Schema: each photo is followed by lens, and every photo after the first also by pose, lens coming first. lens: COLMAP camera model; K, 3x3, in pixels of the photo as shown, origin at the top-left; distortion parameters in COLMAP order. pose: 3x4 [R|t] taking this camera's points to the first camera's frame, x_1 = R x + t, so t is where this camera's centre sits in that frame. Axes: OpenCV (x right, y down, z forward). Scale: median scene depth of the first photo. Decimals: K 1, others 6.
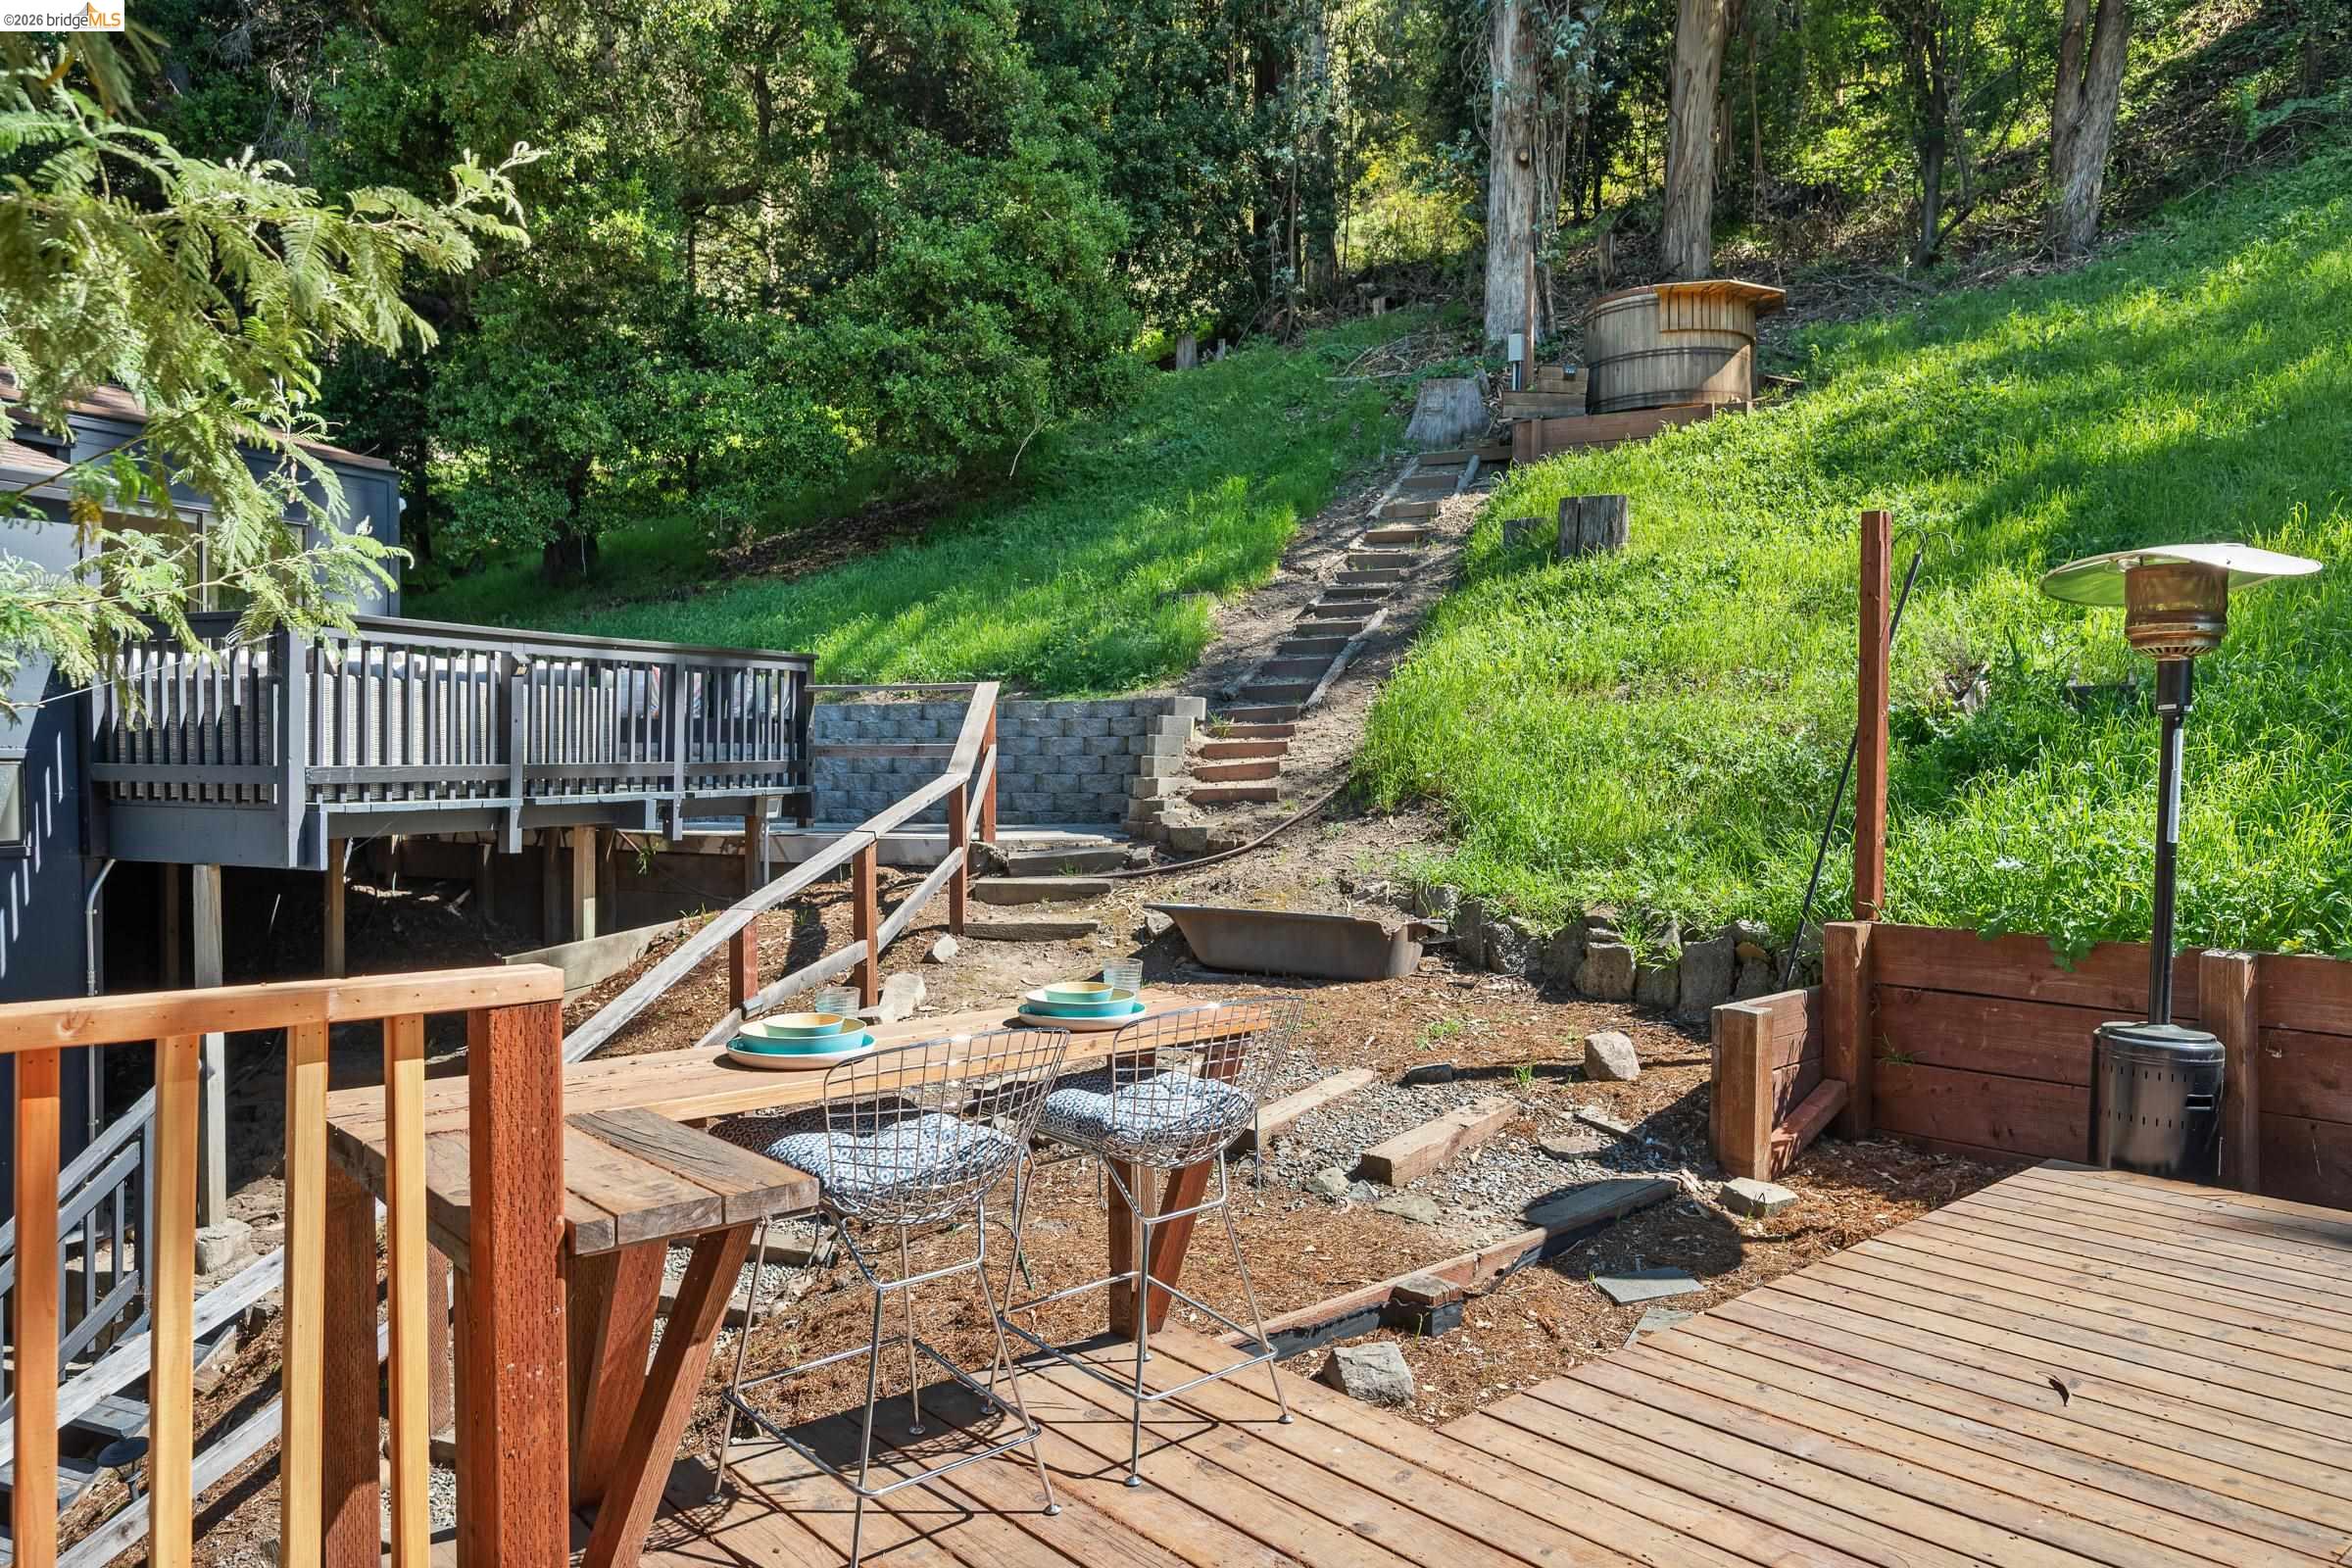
lens RADIAL K [[1587.9, 0, 1176.0], [0, 1587.9, 784.0], [0, 0, 1]] dist [-0.001917, 0.001834]
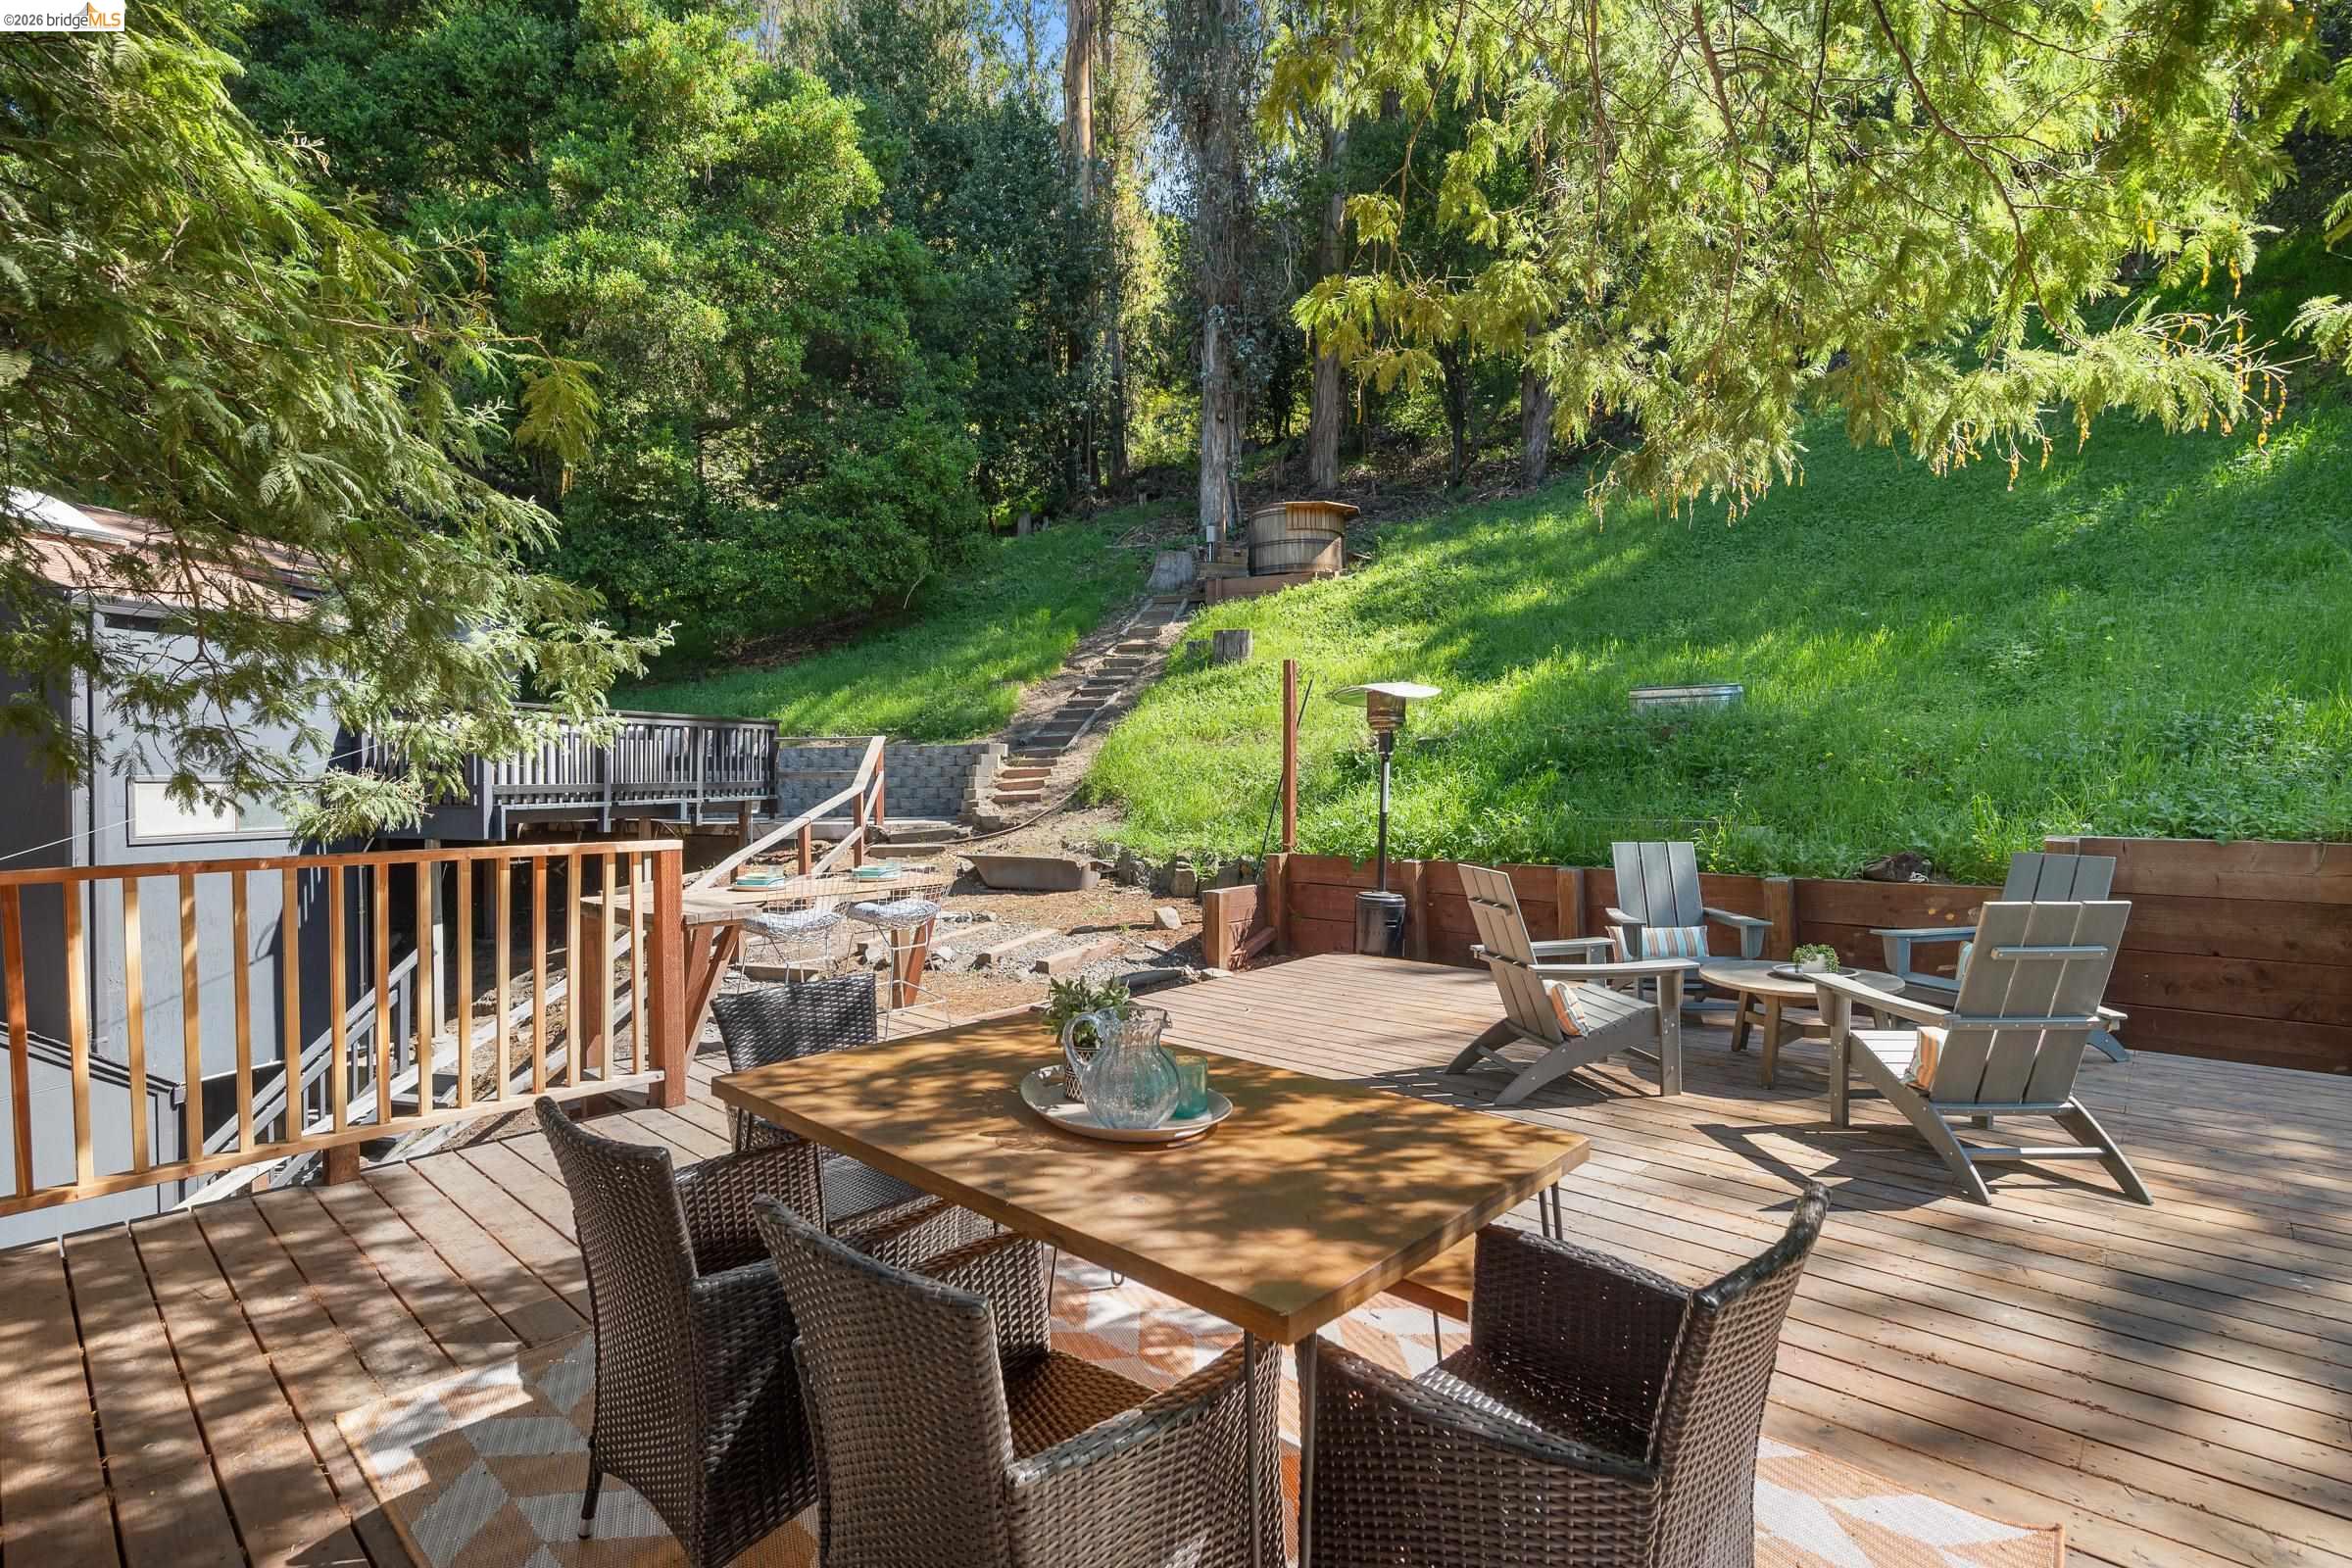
lens RADIAL K [[1105.7, 0, 1178.0], [0, 1105.7, 794.1], [0, 0, 1]] dist [0.000800, 0.000221]
pose [[0.993561, -0.007063, 0.113082, 0.068227], [0.007310, 0.999972, -0.001765, 0.005196], [-0.113066, 0.002580, 0.993584, -0.251417]]
